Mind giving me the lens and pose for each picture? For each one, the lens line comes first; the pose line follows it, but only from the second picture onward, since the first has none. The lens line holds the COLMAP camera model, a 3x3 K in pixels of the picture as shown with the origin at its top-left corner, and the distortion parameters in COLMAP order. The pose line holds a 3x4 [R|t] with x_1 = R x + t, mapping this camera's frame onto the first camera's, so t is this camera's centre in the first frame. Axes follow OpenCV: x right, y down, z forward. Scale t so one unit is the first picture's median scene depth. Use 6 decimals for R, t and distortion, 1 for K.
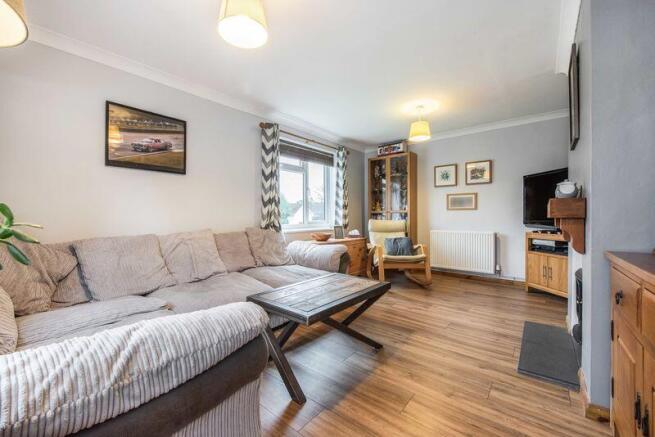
lens RADIAL K [[260.1, 0, 325.9], [0, 260.1, 216.2], [0, 0, 1]] dist [-0.001708, -0.000140]
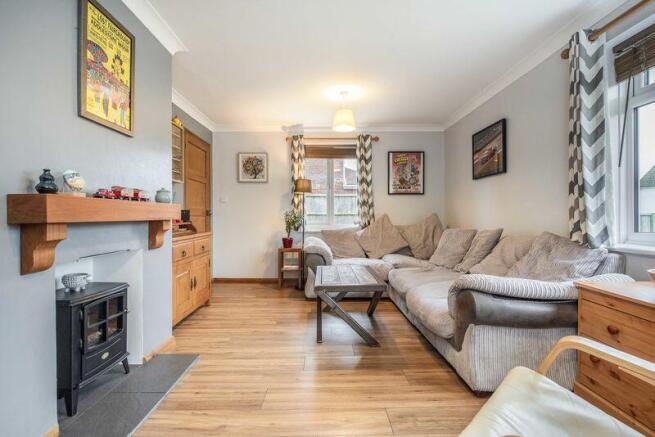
lens RADIAL K [[310.8, 0, 326.9], [0, 310.8, 216.0], [0, 0, 1]] dist [-0.000854, -0.000156]
pose [[-0.765447, 0.002380, -0.643495, 1.051554], [0.007038, 0.999964, -0.004673, 0.009525], [0.643461, -0.008106, -0.765436, 2.112497]]
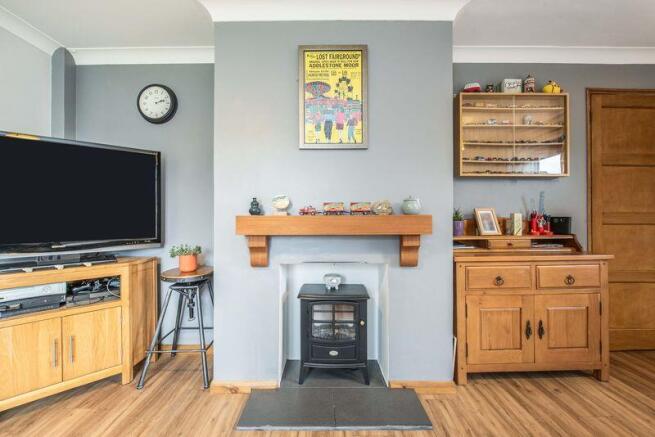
lens RADIAL K [[282.1, 0, 328.0], [0, 282.1, 222.2], [0, 0, 1]] dist [0.001090, -0.000149]
pose [[-0.635875, 0.000997, 0.771791, 0.225218], [0.002181, 0.999997, 0.000505, -0.022994], [-0.771789, 0.002005, -0.635876, 1.577616]]
